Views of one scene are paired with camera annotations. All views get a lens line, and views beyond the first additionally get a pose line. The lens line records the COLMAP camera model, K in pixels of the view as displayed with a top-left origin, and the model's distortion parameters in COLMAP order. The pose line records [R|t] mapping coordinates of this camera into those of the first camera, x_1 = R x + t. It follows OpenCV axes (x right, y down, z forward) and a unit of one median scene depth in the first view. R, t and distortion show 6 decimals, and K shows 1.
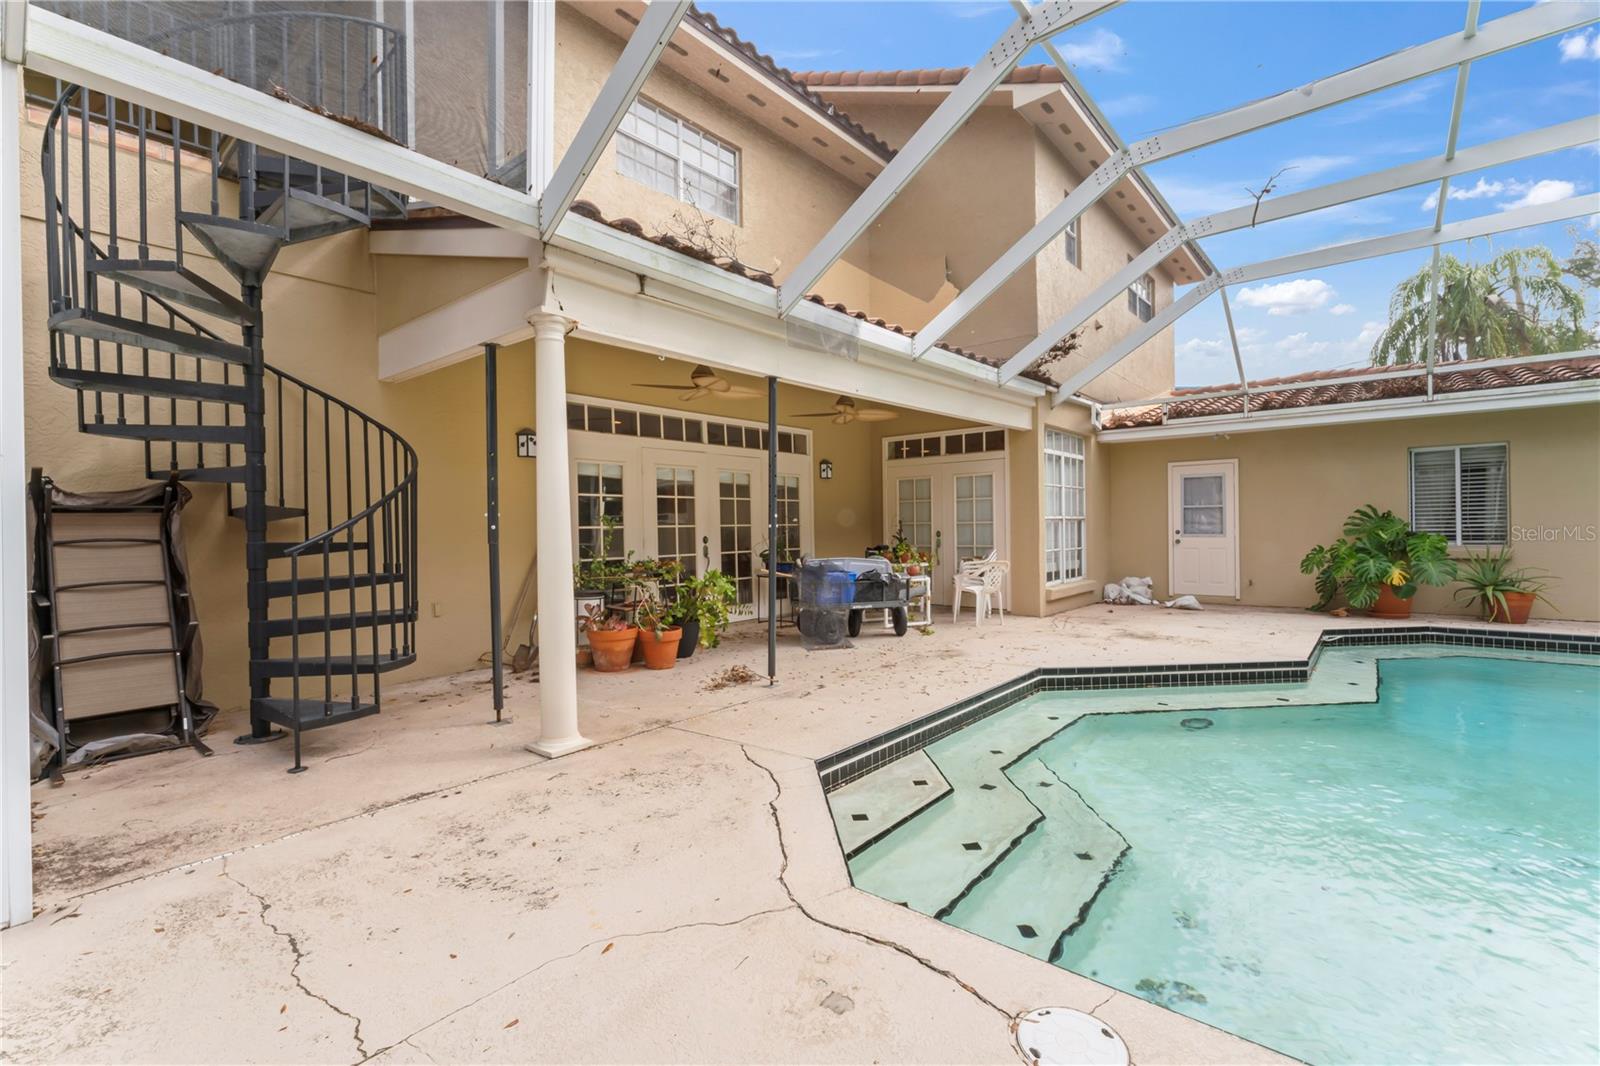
lens RADIAL K [[702.3, 0, 801.4], [0, 702.3, 529.3], [0, 0, 1]] dist [0.001441, -0.000531]
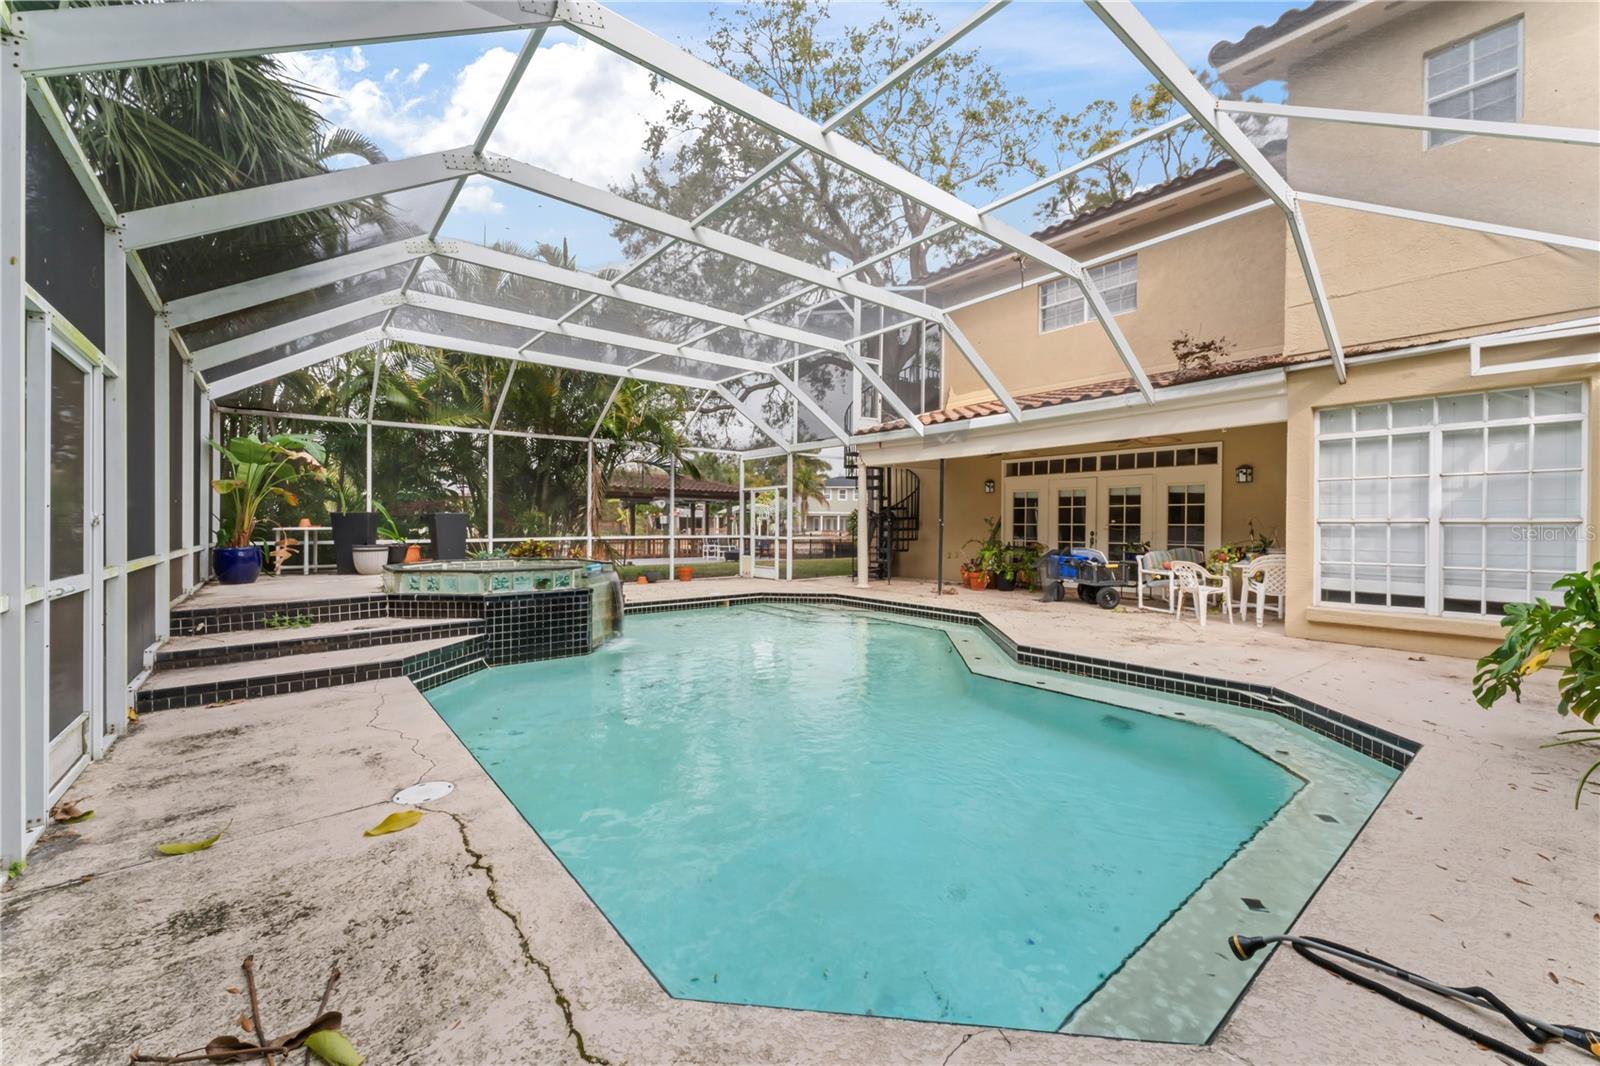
lens RADIAL K [[648.4, 0, 796.5], [0, 648.4, 528.8], [0, 0, 1]] dist [0.003473, 0.000703]
pose [[-0.185976, 0.021309, -0.982323, 1.351334], [-0.005003, 0.999731, 0.022634, -0.023591], [0.982541, 0.009124, -0.185820, 0.603259]]
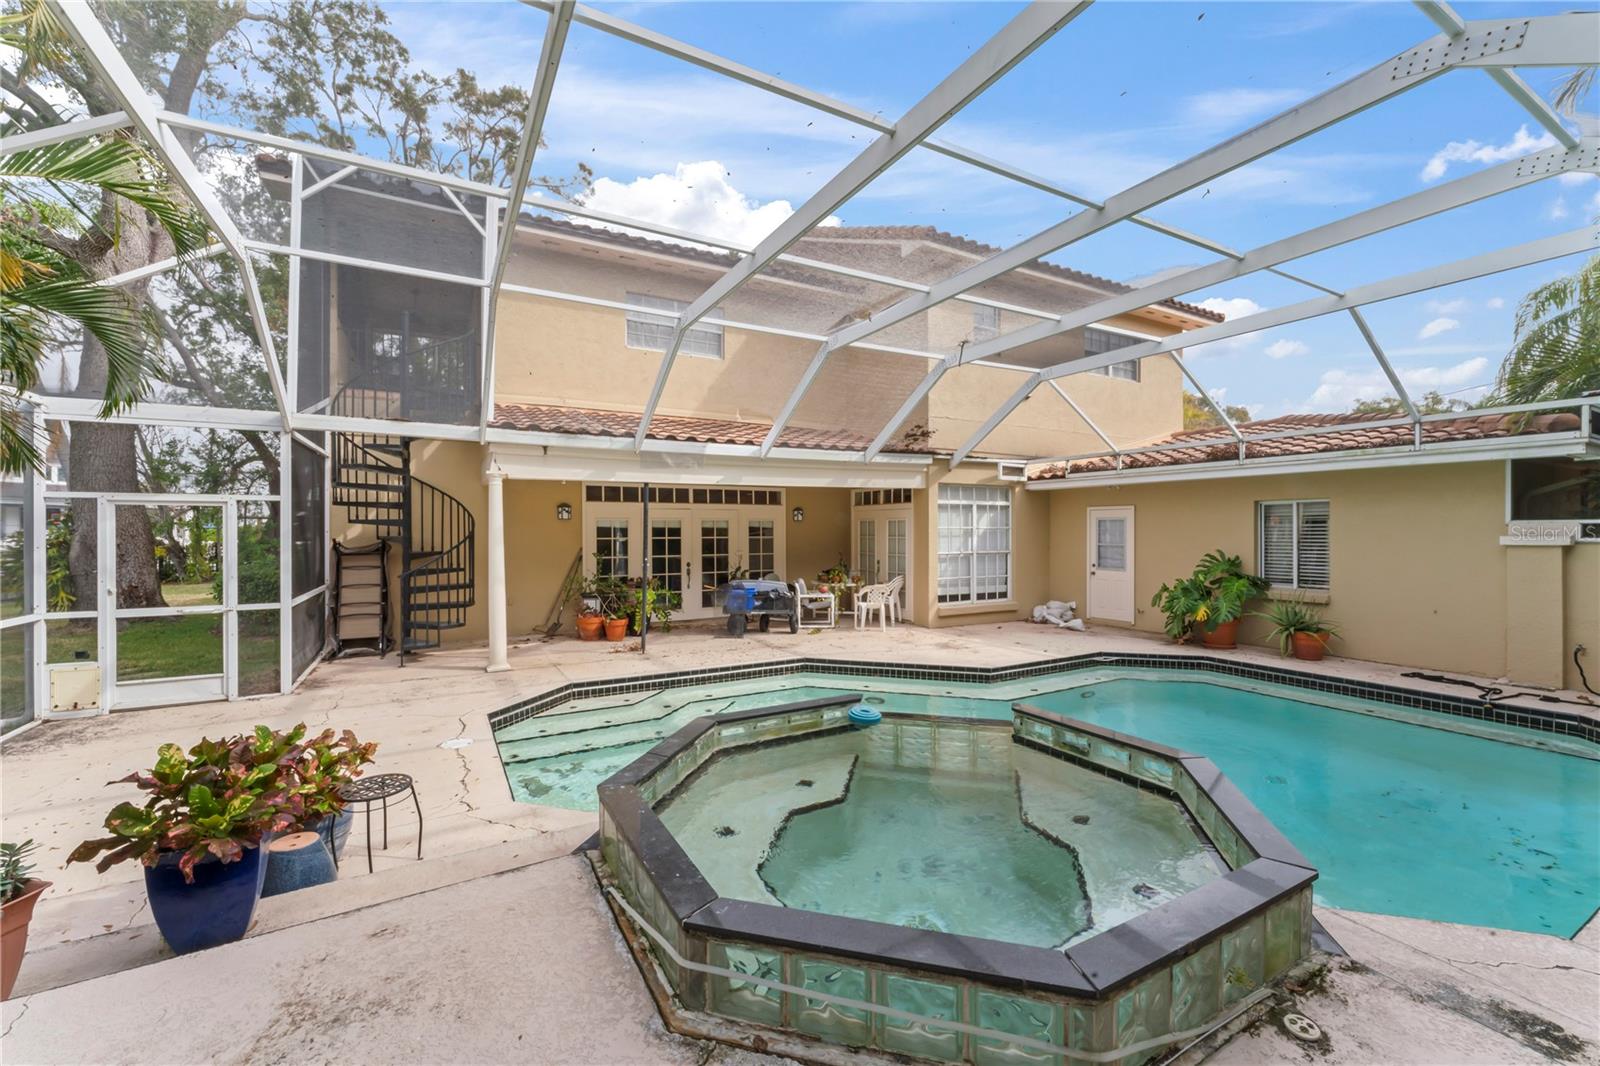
lens RADIAL K [[648.4, 0, 800.8], [0, 648.4, 532.4], [0, 0, 1]] dist [0.003473, 0.000703]
pose [[0.935260, 0.014260, -0.353675, 0.595874], [-0.013278, 0.999898, 0.005202, -0.066061], [0.353713, -0.000169, 0.935354, -0.267961]]
